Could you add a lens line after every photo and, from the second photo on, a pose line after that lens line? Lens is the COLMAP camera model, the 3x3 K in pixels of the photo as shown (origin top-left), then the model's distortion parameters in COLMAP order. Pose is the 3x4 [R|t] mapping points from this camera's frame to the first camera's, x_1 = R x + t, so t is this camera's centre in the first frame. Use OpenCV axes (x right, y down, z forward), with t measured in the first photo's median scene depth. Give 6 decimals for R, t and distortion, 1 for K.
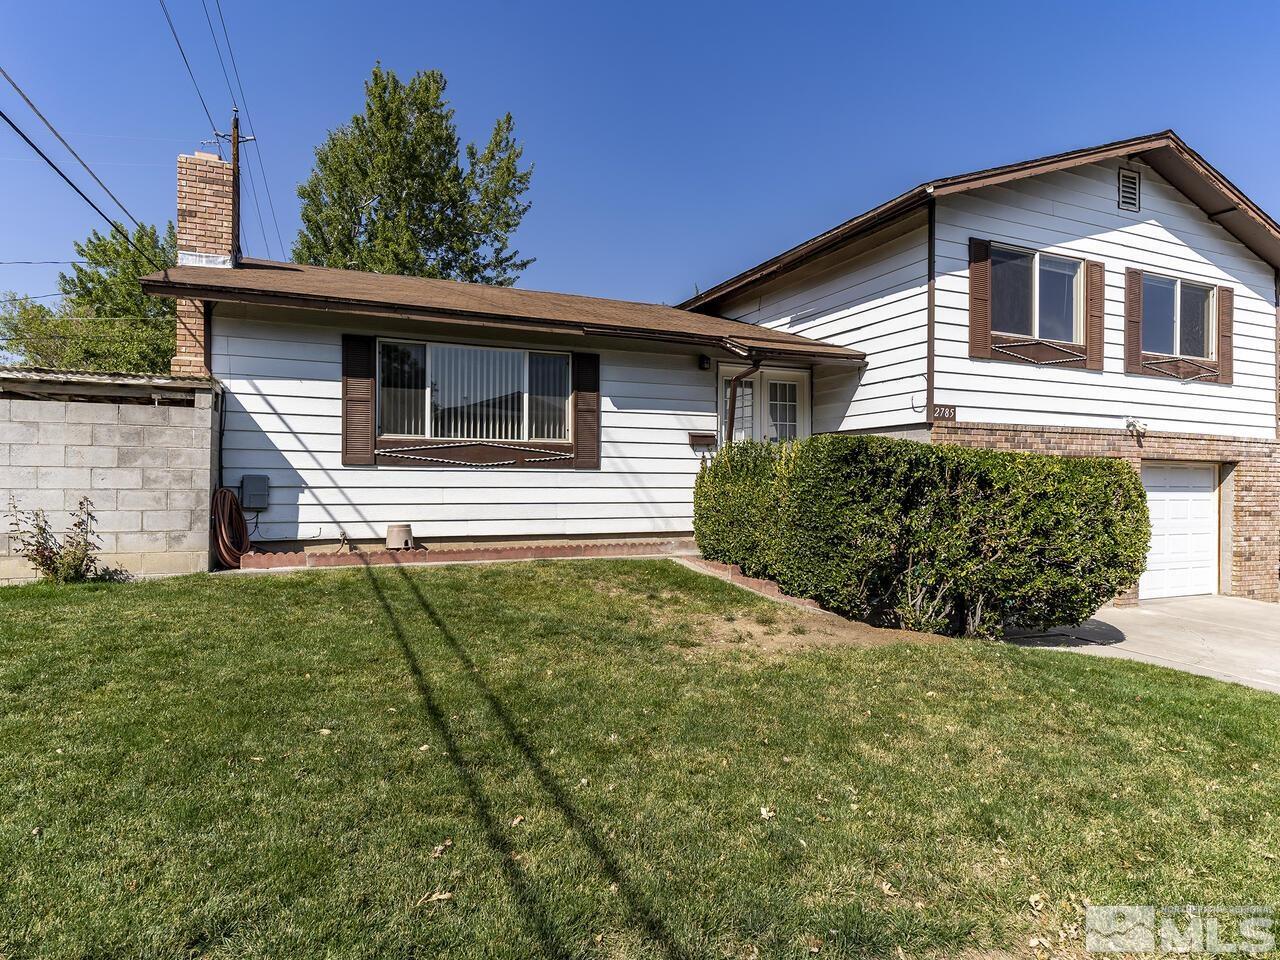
lens RADIAL K [[727.9, 0, 641.0], [0, 727.9, 484.7], [0, 0, 1]] dist [-0.002333, 0.001301]
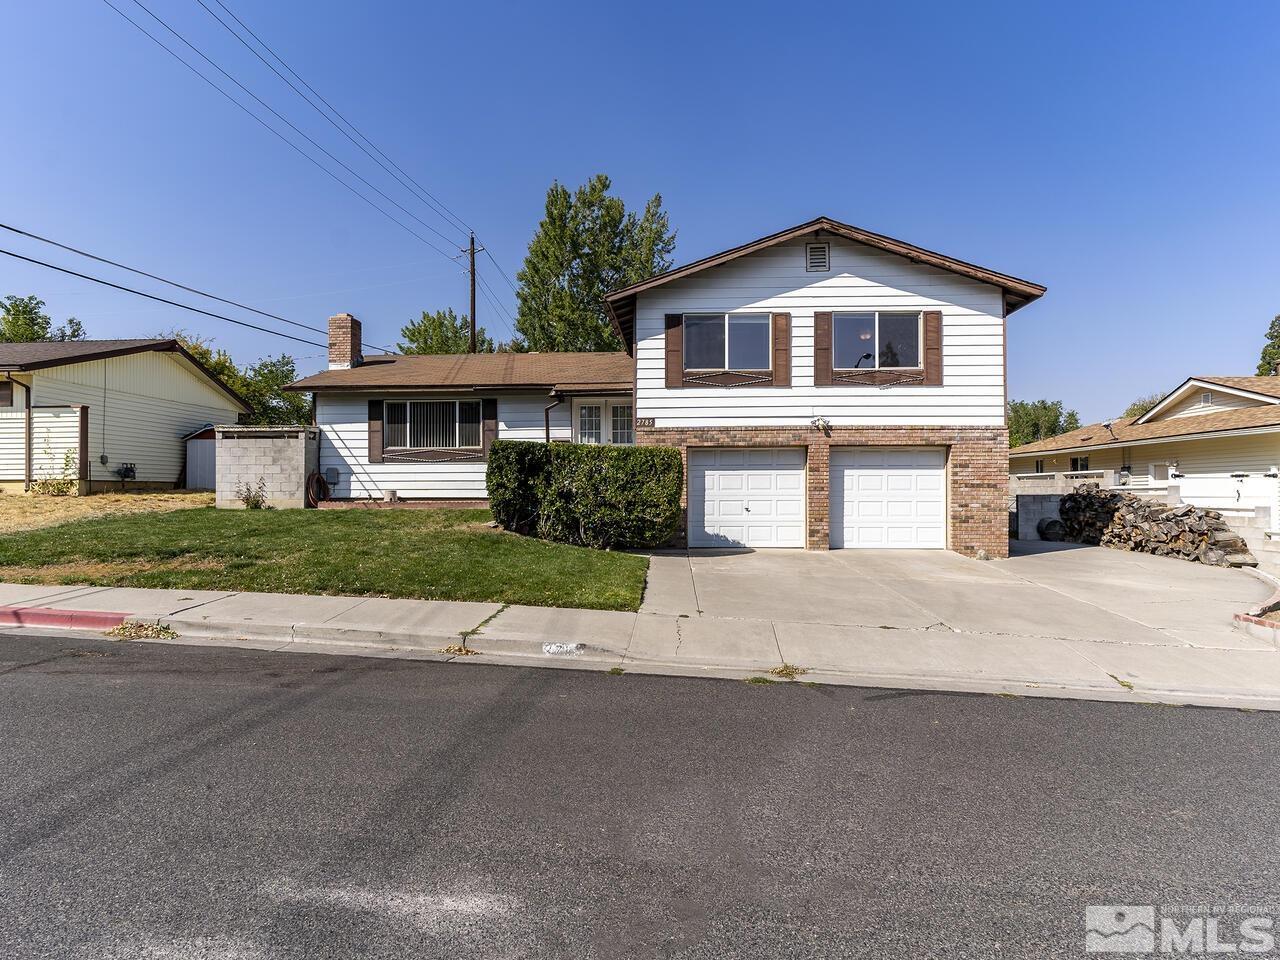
lens RADIAL K [[727.9, 0, 641.0], [0, 727.9, 484.7], [0, 0, 1]] dist [-0.002333, 0.001301]
pose [[0.894235, -0.011578, -0.447448, 1.108299], [0.007309, 0.999910, -0.011268, 0.059901], [0.447538, 0.006806, 0.894239, -0.474033]]
